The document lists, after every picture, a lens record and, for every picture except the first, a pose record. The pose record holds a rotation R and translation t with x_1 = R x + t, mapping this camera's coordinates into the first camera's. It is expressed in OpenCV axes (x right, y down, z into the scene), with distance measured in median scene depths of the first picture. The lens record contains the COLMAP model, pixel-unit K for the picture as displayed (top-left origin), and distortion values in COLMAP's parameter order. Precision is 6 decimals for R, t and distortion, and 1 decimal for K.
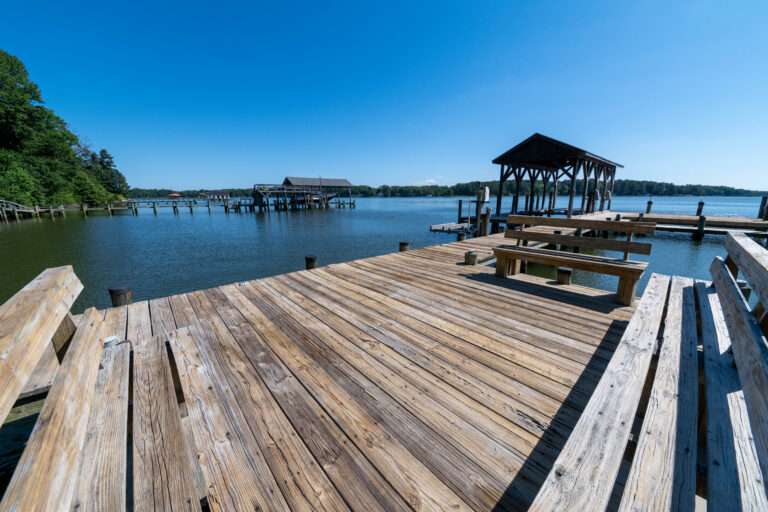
lens RADIAL K [[271.7, 0, 384.0], [0, 271.7, 256.0], [0, 0, 1]] dist [-0.006728, -0.000129]
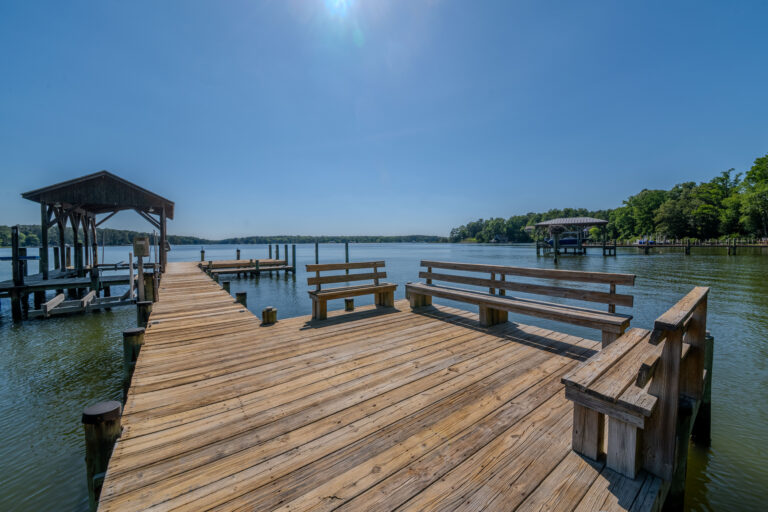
lens RADIAL K [[283.7, 0, 384.0], [0, 283.7, 256.0], [0, 0, 1]] dist [-0.007644, -0.000102]
pose [[0.085413, -0.048457, 0.995167, -0.854735], [0.225886, 0.973750, 0.028027, -0.185264], [-0.970402, 0.222400, 0.094117, 0.686255]]
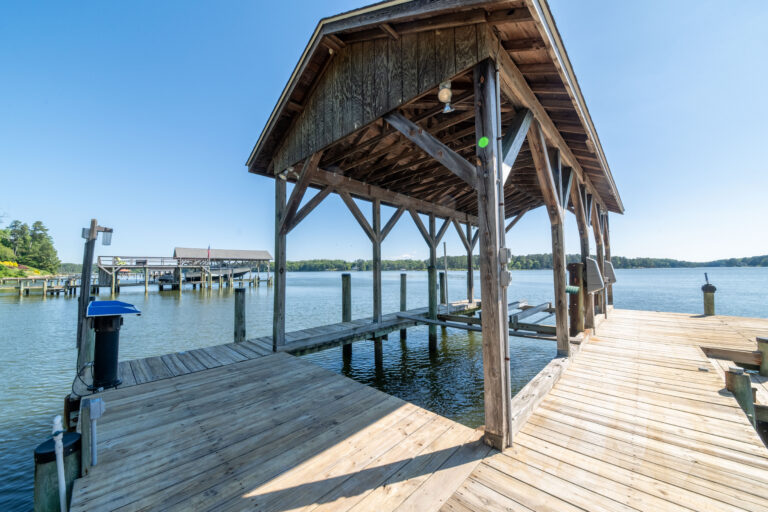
lens RADIAL K [[271.7, 0, 384.0], [0, 271.7, 256.0], [0, 0, 1]] dist [-0.006728, -0.000129]
pose [[0.997067, -0.001139, 0.076530, 2.433633], [0.021387, 0.964206, -0.264291, -0.780078], [-0.073489, 0.265153, 0.961402, 3.321487]]
